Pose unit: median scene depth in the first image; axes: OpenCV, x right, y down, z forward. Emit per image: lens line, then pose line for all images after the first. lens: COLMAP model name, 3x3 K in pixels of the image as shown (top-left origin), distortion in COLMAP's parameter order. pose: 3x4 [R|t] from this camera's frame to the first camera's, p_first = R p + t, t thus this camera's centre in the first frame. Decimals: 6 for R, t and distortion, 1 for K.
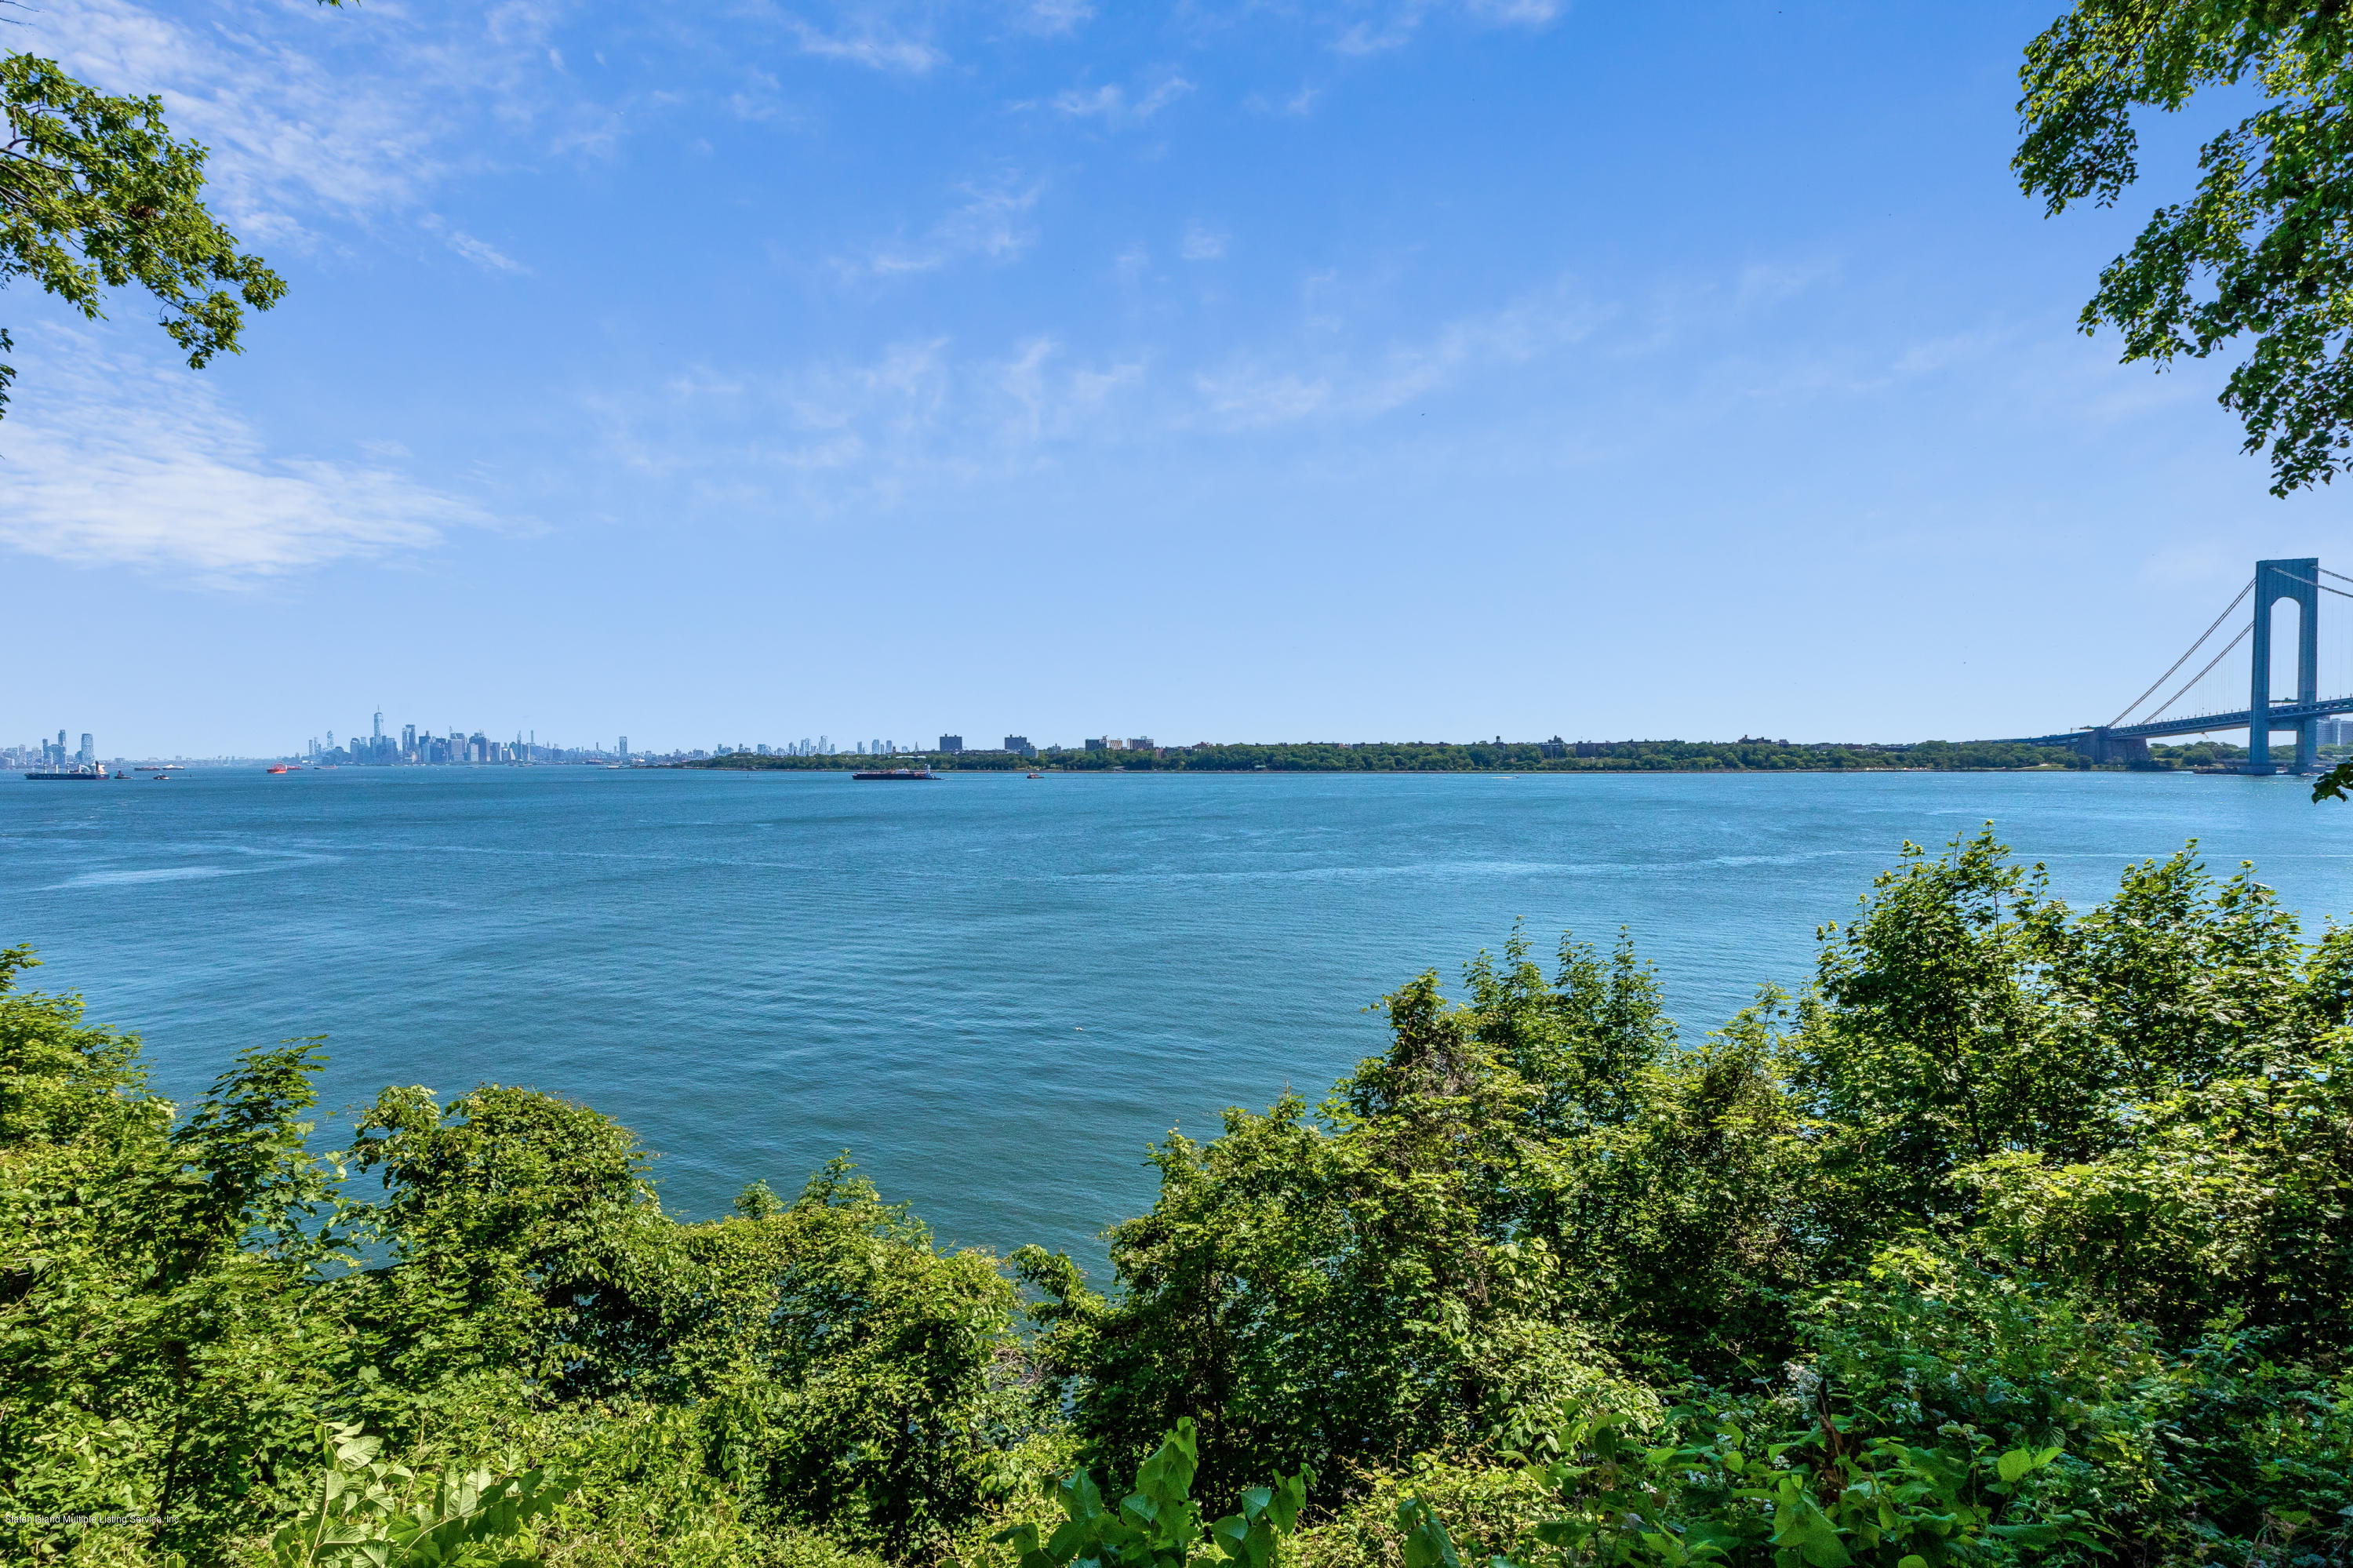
lens RADIAL K [[1141.4, 0, 1176.5], [0, 1141.4, 784.0], [0, 0, 1]] dist [0.001838, 0.000272]
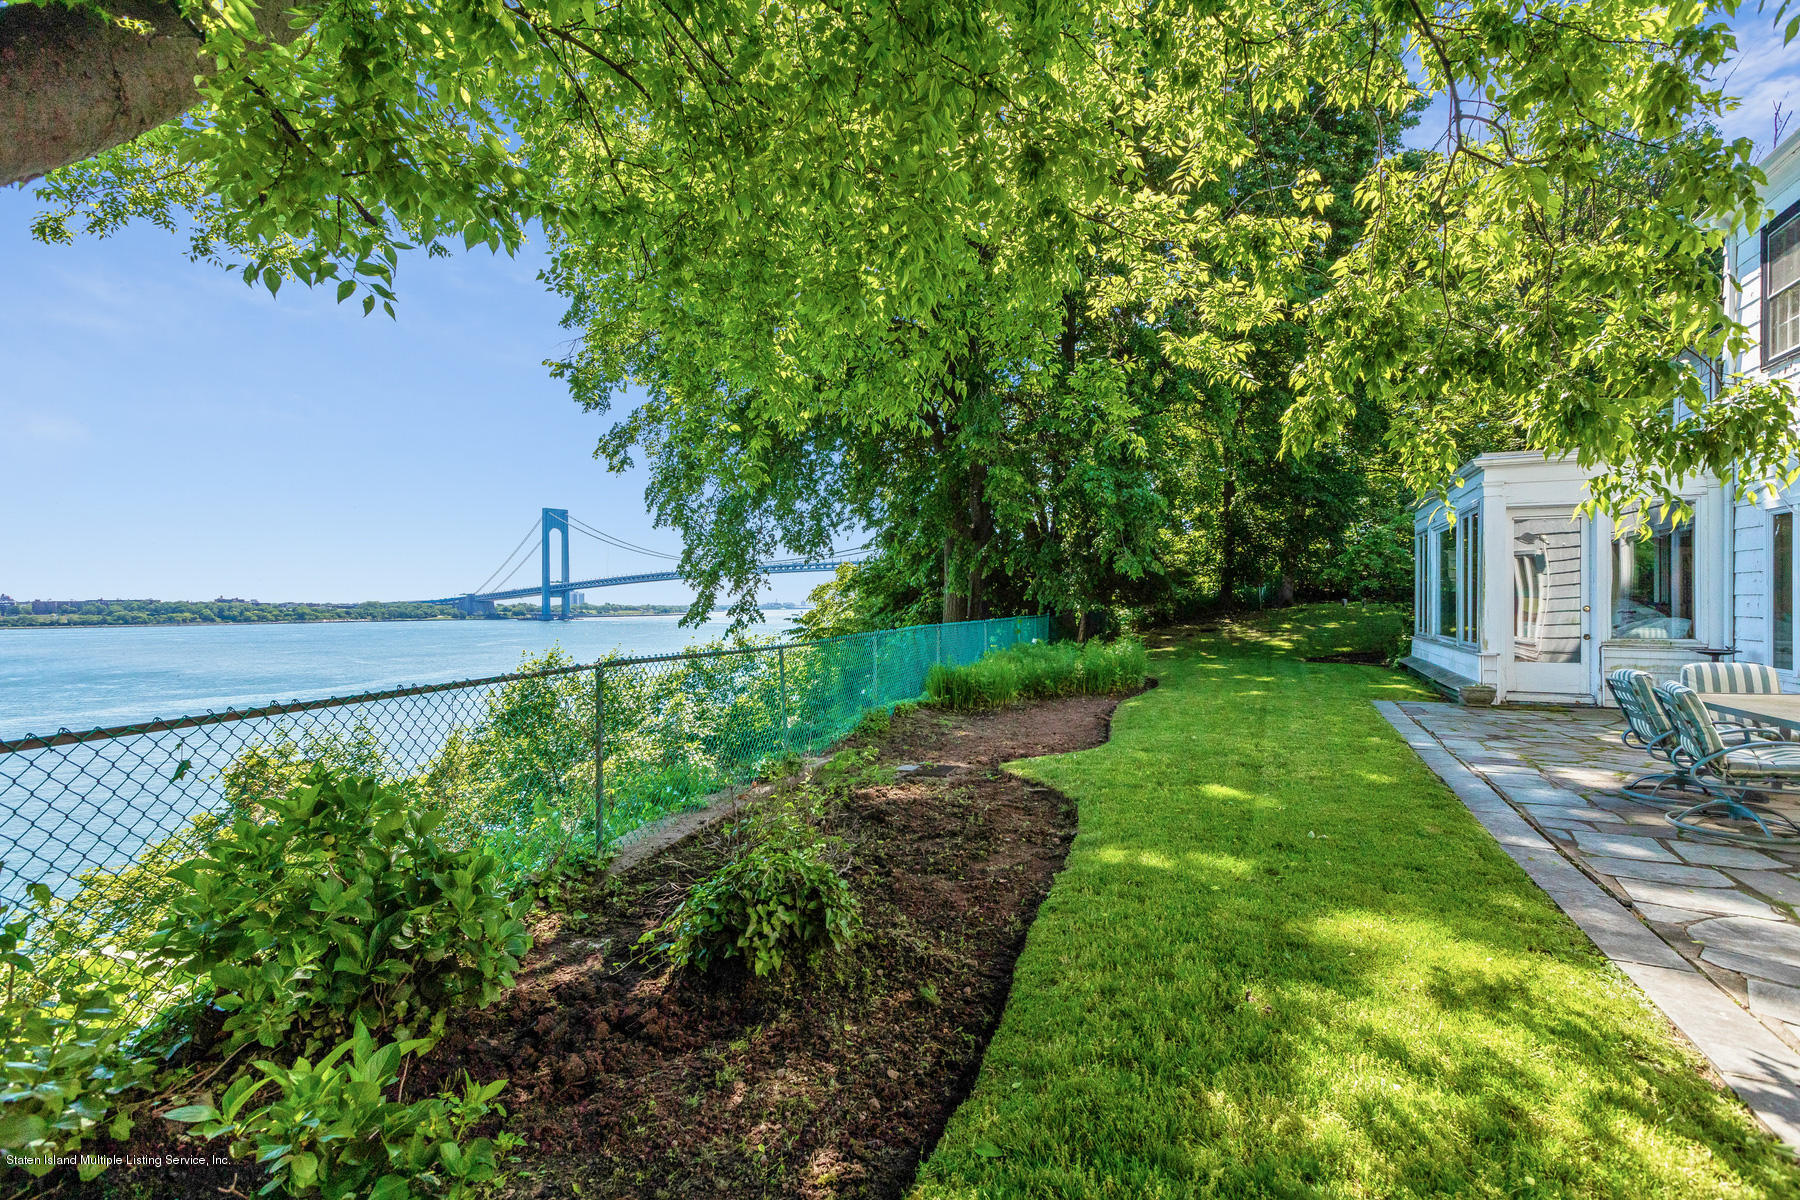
lens RADIAL K [[873.1, 0, 900.0], [0, 873.1, 600.0], [0, 0, 1]] dist [0.001838, 0.000272]
pose [[0.380396, 0.007947, 0.924789, -0.141559], [0.027308, 0.999431, -0.019821, 0.002138], [-0.924420, 0.032794, 0.379963, -0.076871]]
